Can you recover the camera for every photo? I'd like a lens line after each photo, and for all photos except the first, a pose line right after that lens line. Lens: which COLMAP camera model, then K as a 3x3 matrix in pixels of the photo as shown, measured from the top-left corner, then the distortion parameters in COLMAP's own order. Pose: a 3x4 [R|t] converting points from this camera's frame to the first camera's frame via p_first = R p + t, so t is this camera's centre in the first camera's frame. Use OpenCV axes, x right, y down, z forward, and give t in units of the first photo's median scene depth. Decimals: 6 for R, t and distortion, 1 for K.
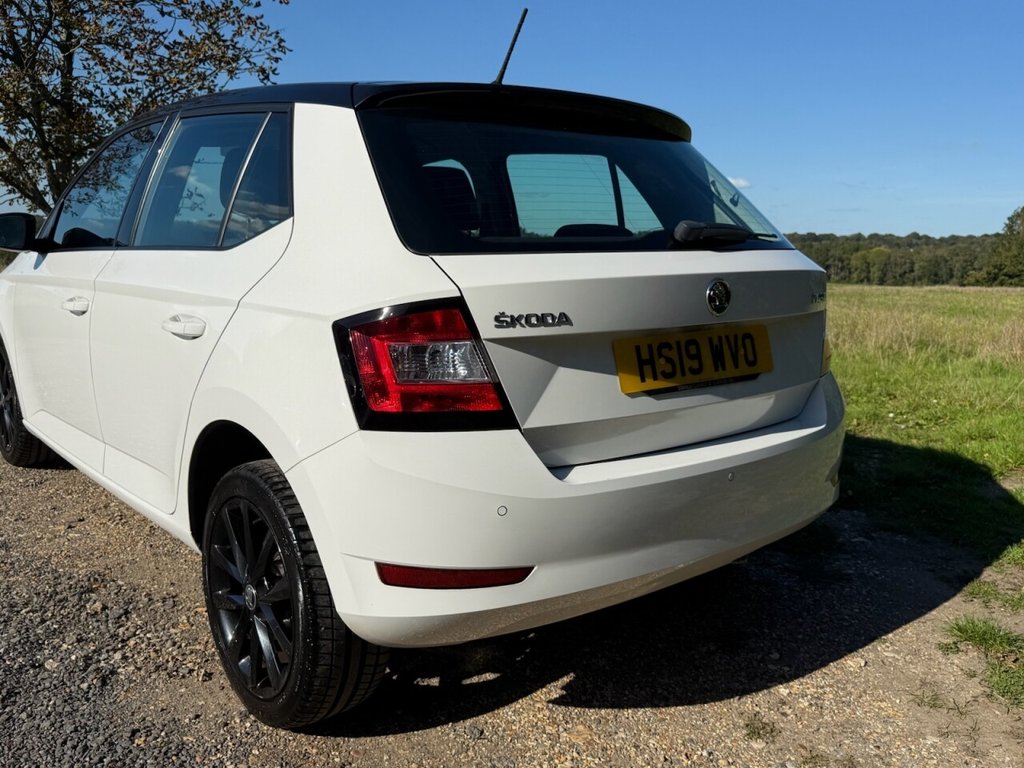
lens RADIAL K [[893.4, 0, 511.8], [0, 893.4, 384.5], [0, 0, 1]] dist [0.135647, -0.272710]
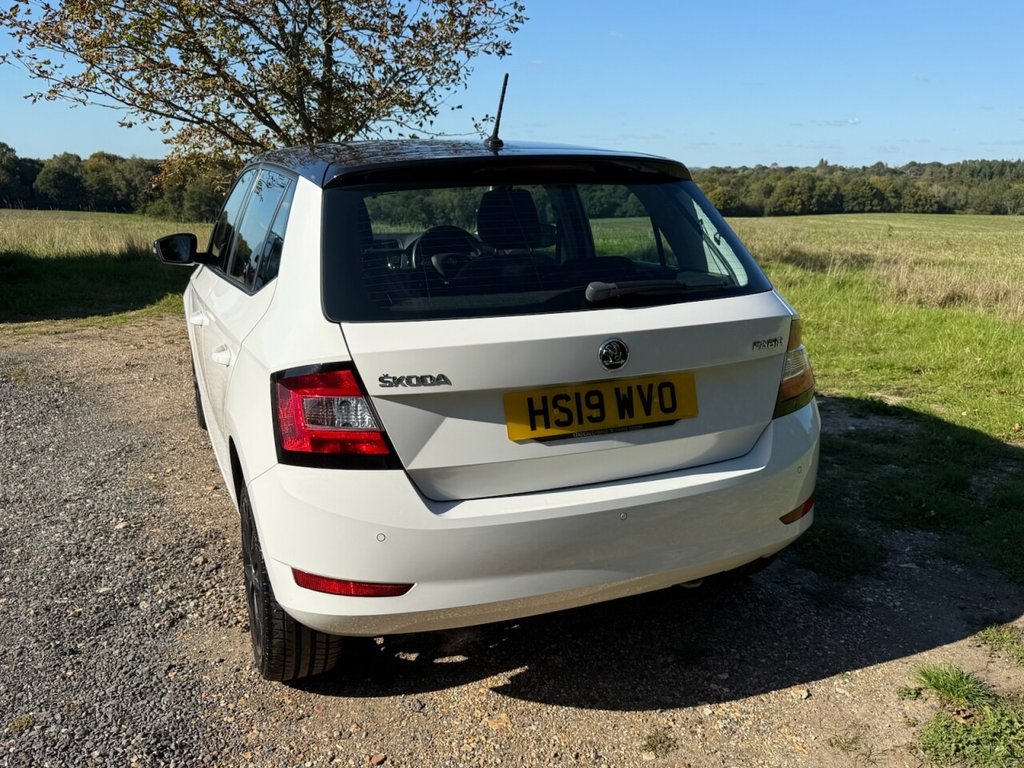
lens RADIAL K [[893.4, 0, 511.8], [0, 893.4, 384.5], [0, 0, 1]] dist [0.135647, -0.272710]
pose [[0.951263, 0.045954, -0.304938, 0.410903], [-0.026358, 0.997332, 0.068072, -0.121473], [0.307253, -0.056717, 0.949936, -0.074328]]
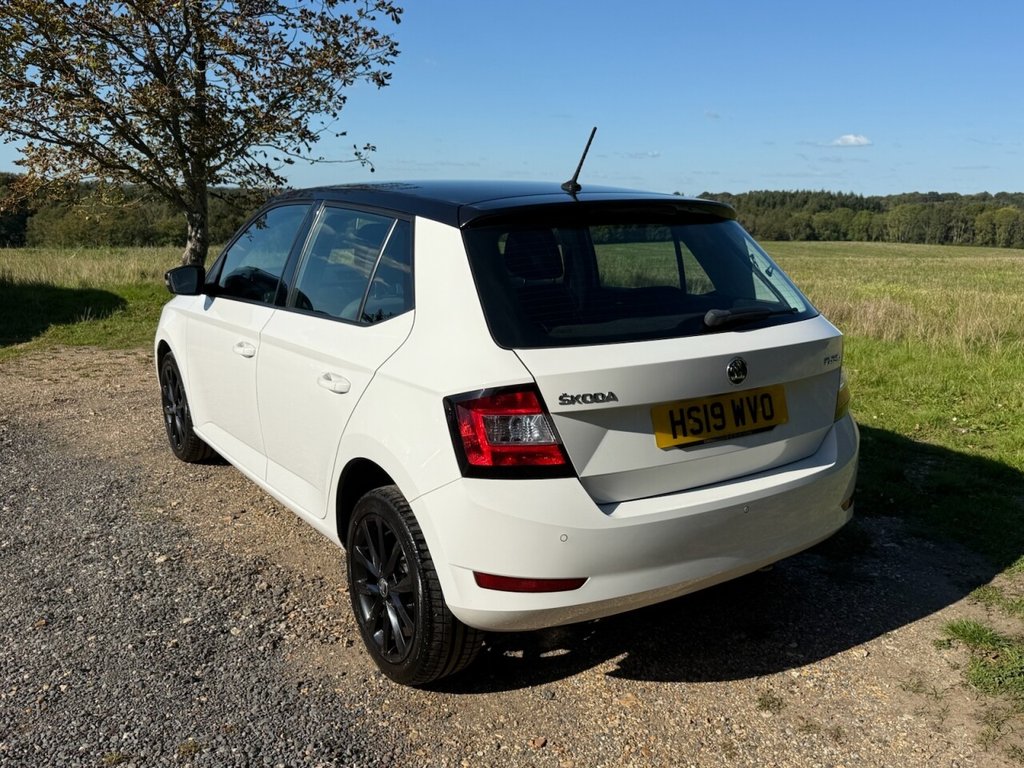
lens RADIAL K [[893.7, 0, 519.1], [0, 893.7, 384.8], [0, 0, 1]] dist [0.129336, -0.260655]
pose [[0.994393, 0.008961, -0.105371, 0.050590], [-0.004831, 0.999213, 0.039378, -0.116923], [0.105641, -0.038648, 0.993653, -0.291402]]
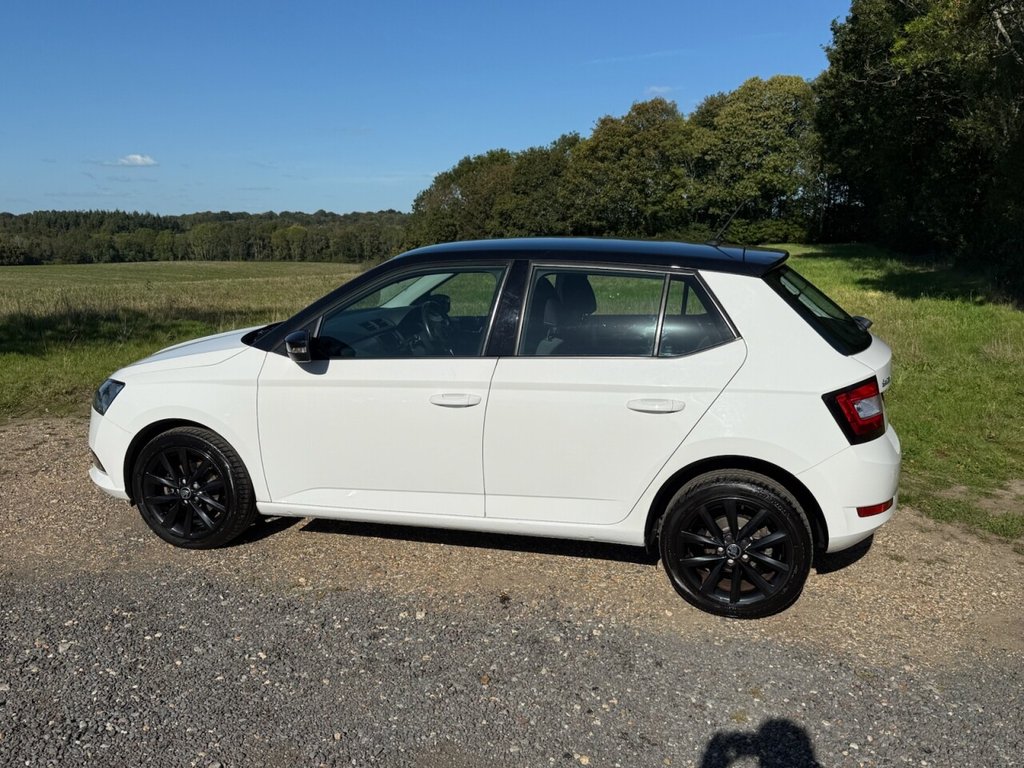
lens RADIAL K [[893.4, 0, 511.8], [0, 893.4, 384.5], [0, 0, 1]] dist [0.135647, -0.272710]
pose [[0.811889, -0.131635, 0.568778, -1.543825], [0.118138, 0.991137, 0.060749, -0.240446], [-0.571734, 0.017873, 0.820244, -0.207607]]
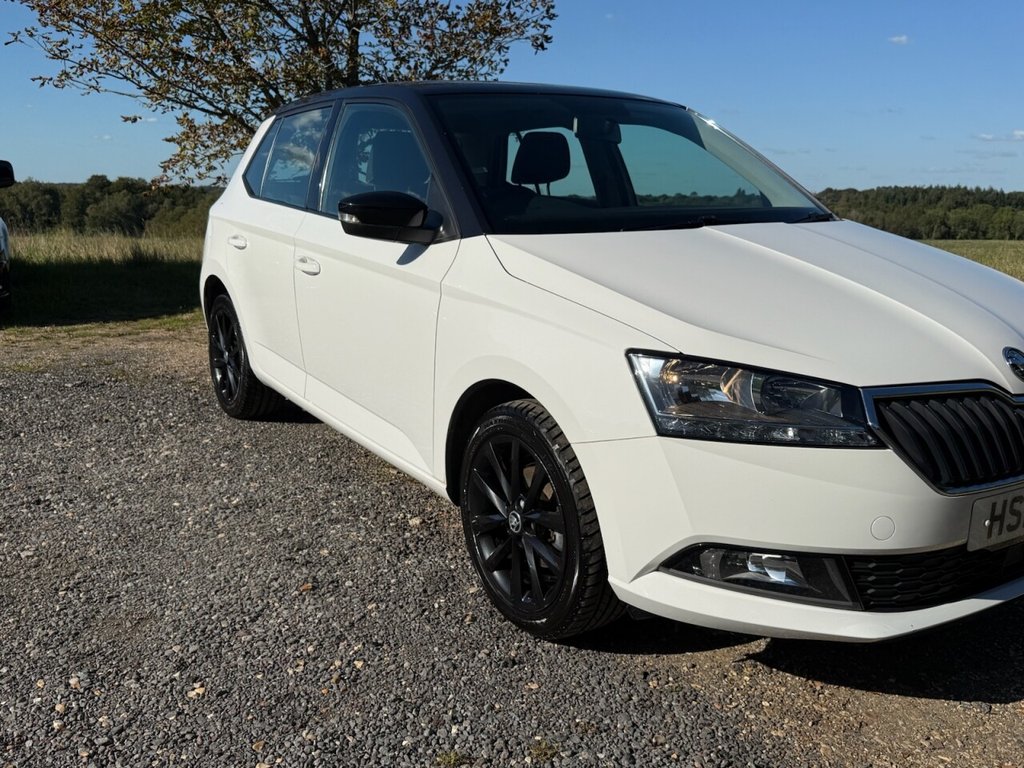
lens RADIAL K [[918.7, 0, 515.5], [0, 918.7, 387.4], [0, 0, 1]] dist [0.141368, -0.287531]
pose [[0.975411, 0.021065, -0.219383, -0.311224], [-0.013405, 0.999249, 0.036350, 0.007460], [0.219984, -0.032515, 0.974961, -0.082746]]
